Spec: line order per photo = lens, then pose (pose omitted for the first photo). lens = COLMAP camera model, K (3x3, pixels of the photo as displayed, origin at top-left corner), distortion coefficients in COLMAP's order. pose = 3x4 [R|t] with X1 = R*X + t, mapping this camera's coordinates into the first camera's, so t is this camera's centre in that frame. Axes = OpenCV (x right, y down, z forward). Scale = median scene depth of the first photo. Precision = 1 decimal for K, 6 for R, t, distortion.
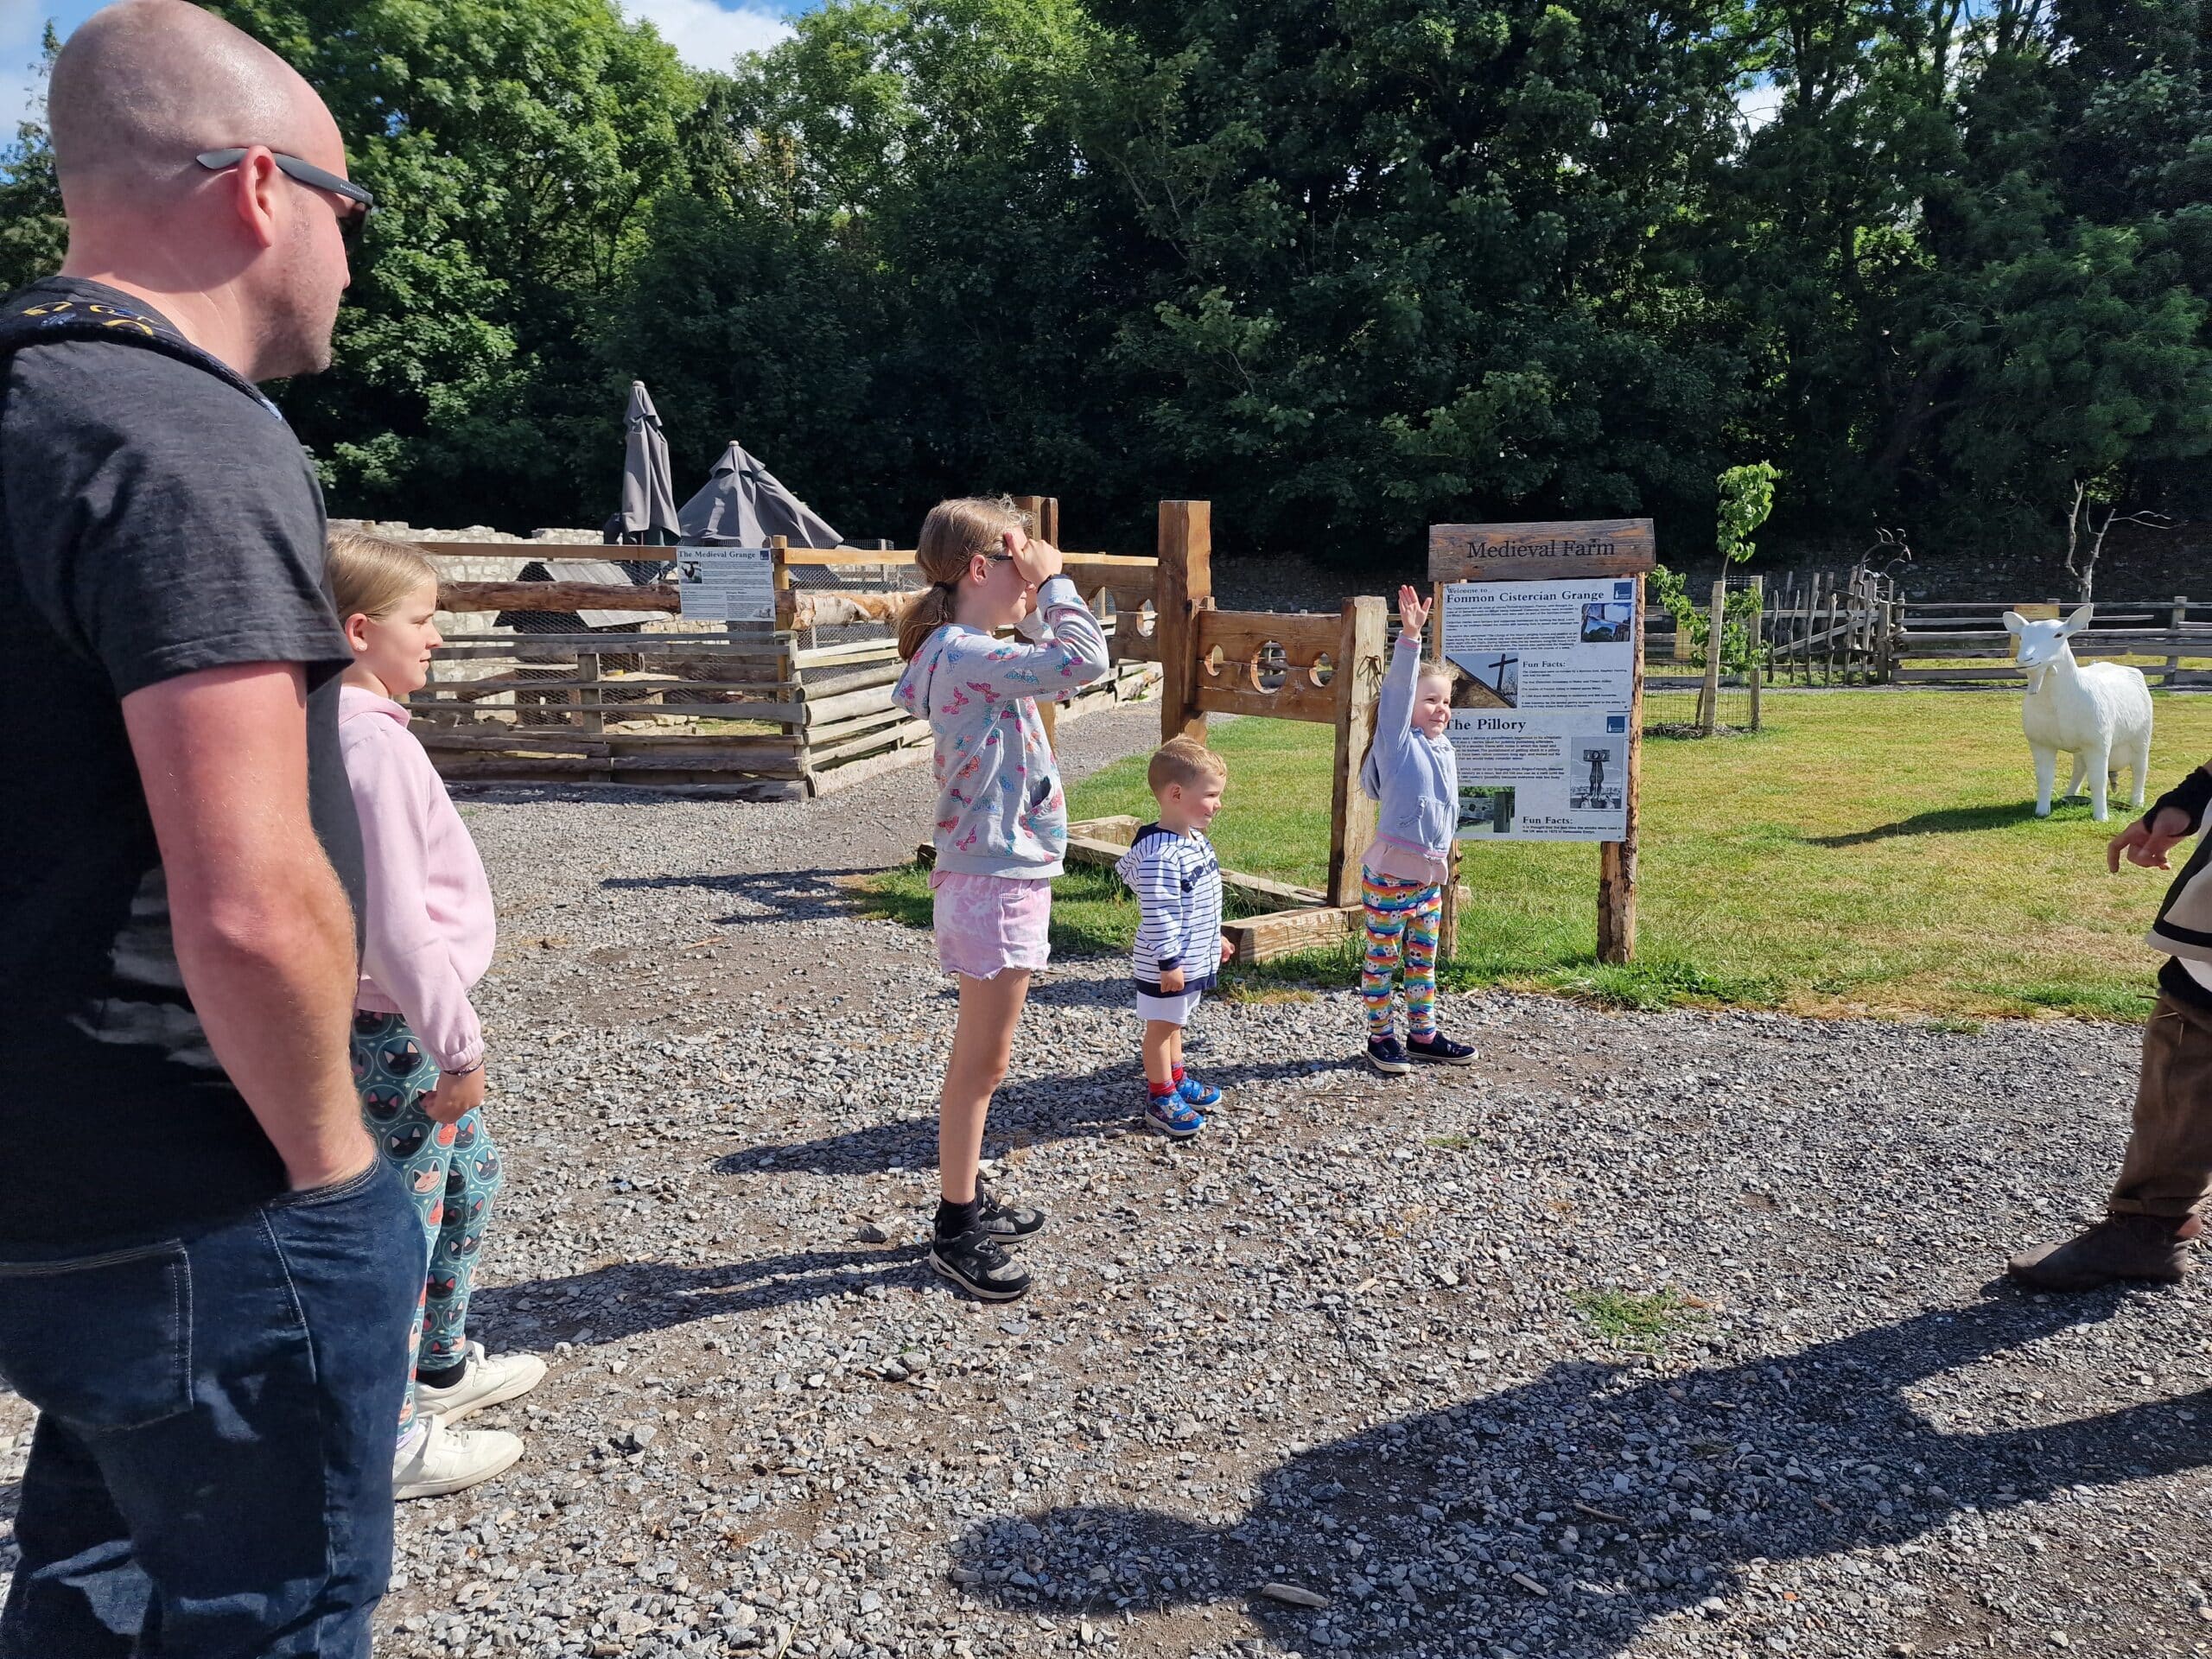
lens RADIAL K [[1452.0, 0, 1111.1], [0, 1452.0, 834.5], [0, 0, 1]] dist [-0.002203, -0.001716]
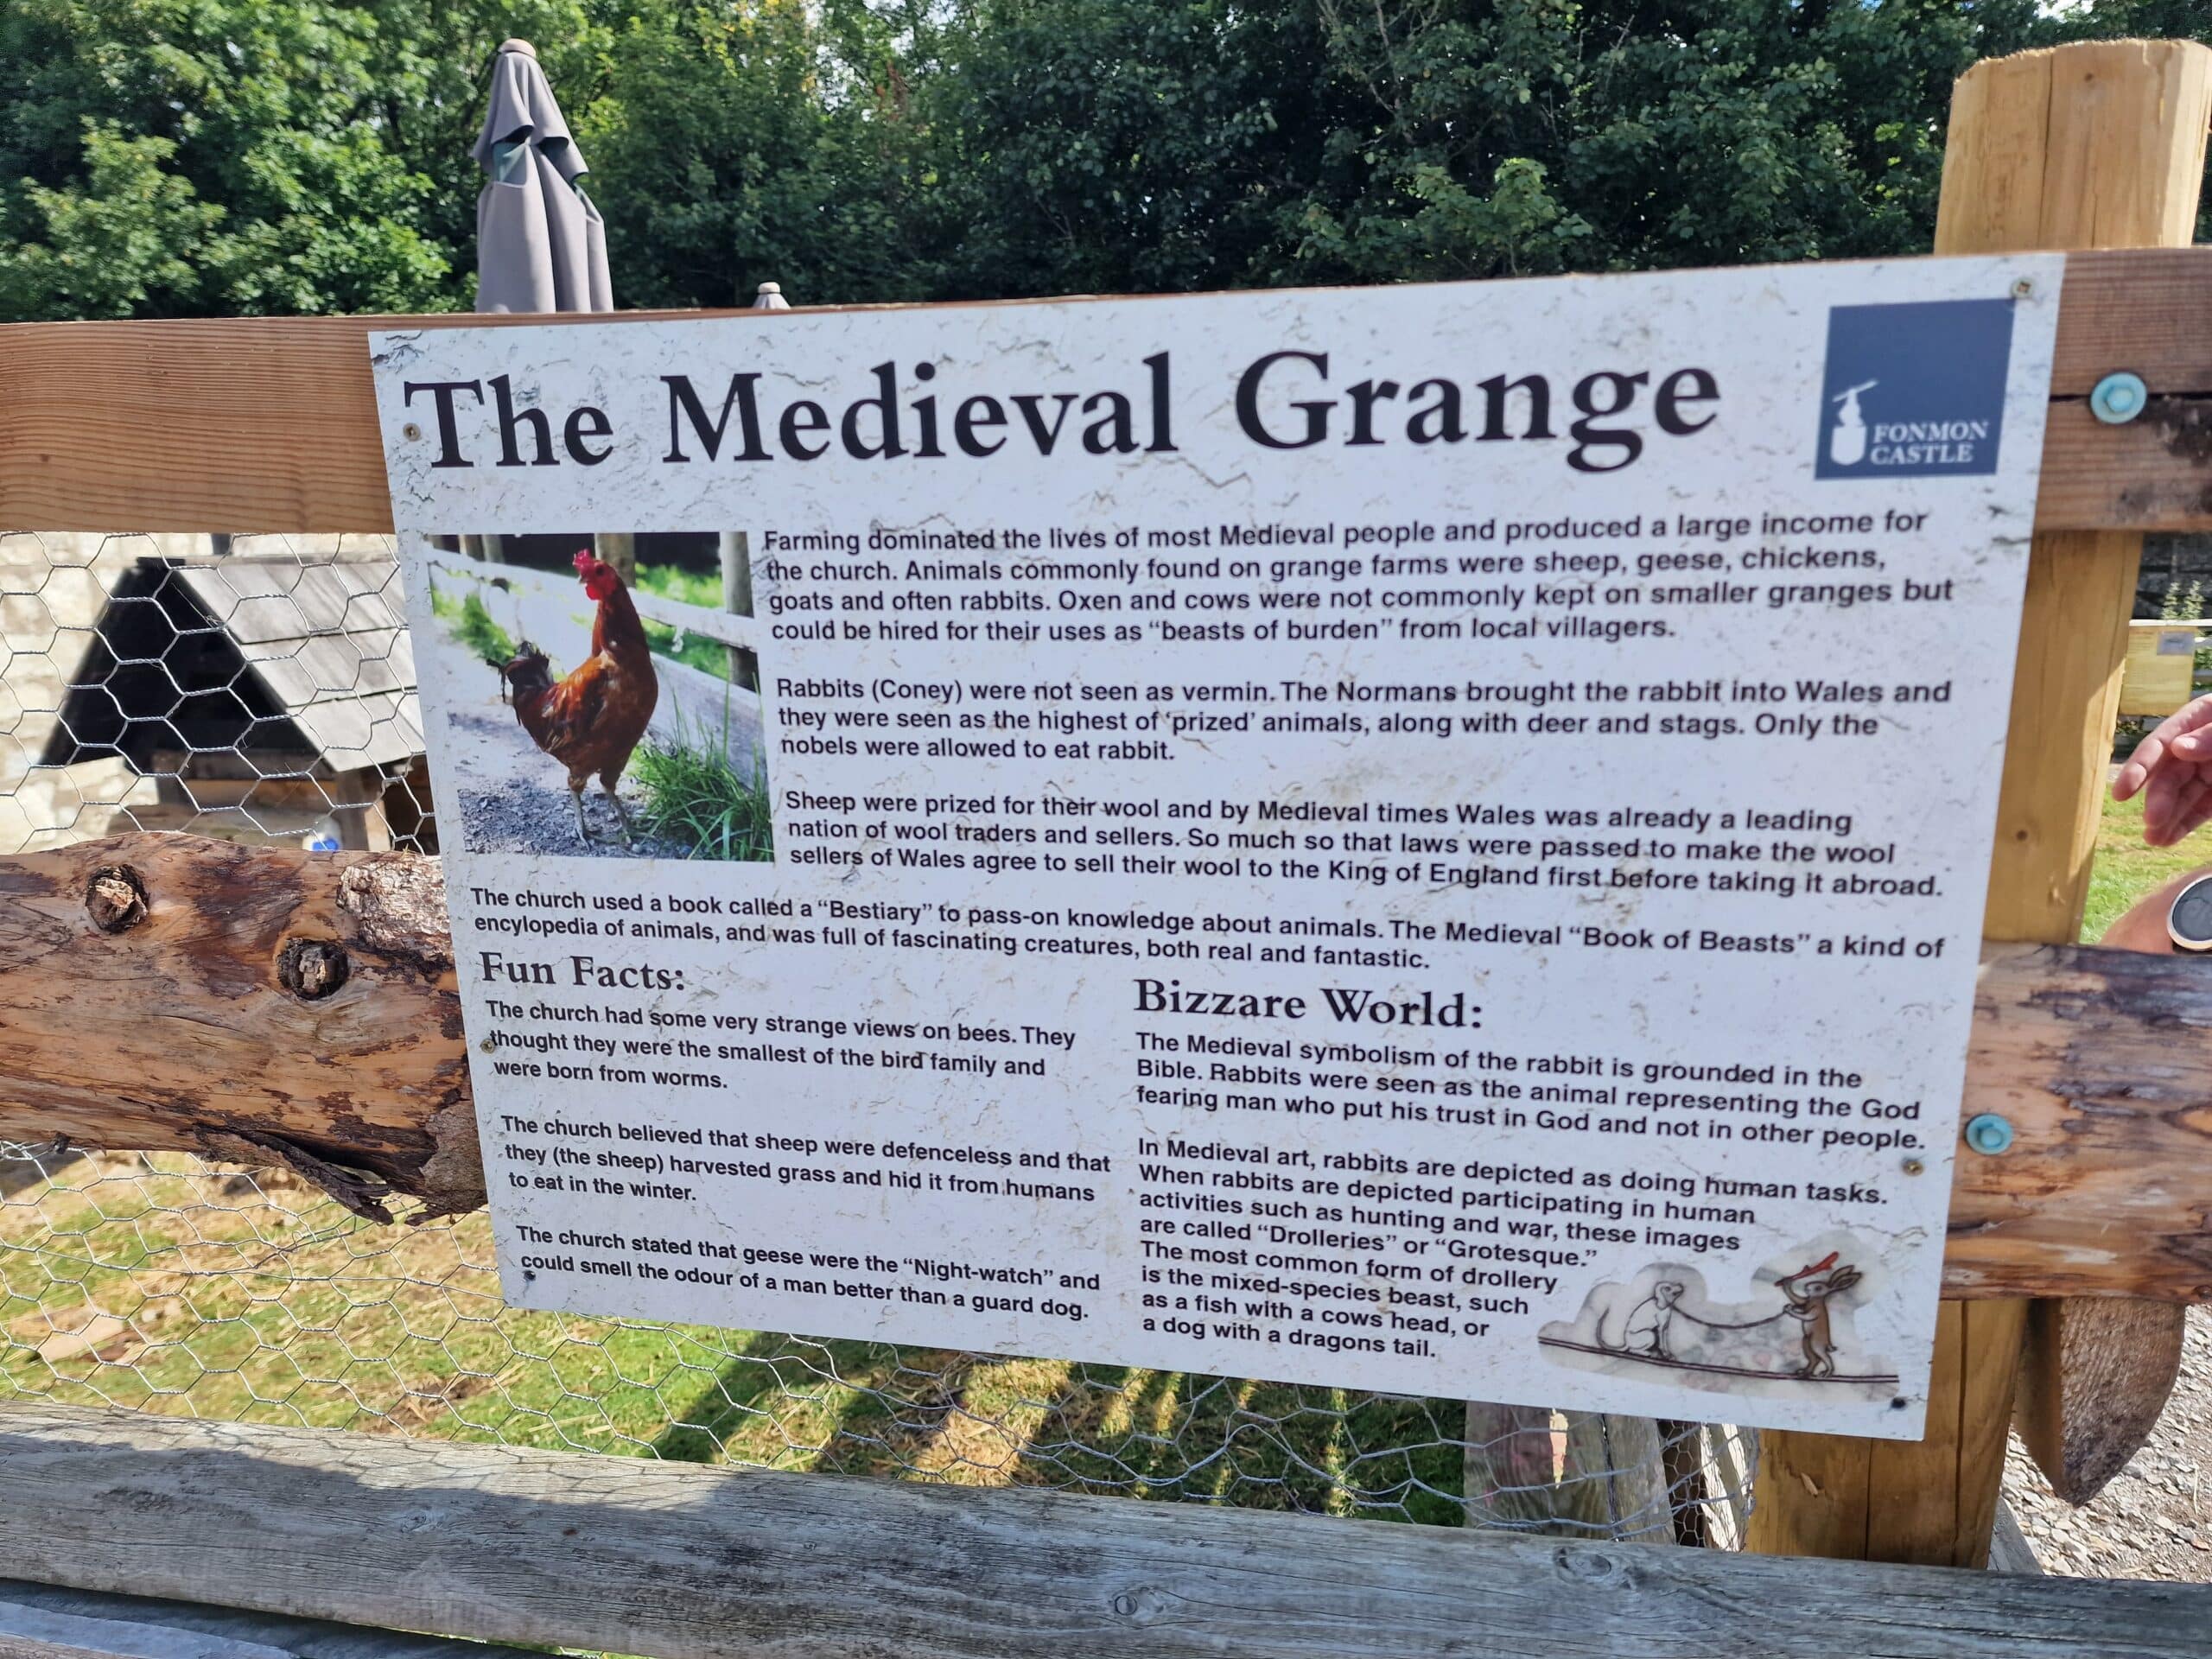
lens RADIAL K [[1452.0, 0, 1100.9], [0, 1452.0, 822.1], [0, 0, 1]] dist [-0.002203, -0.001716]
pose [[0.999981, -0.005496, -0.002890, -0.075274], [0.005492, 0.999984, -0.001245, -0.049730], [0.002896, 0.001229, 0.999995, 0.264700]]
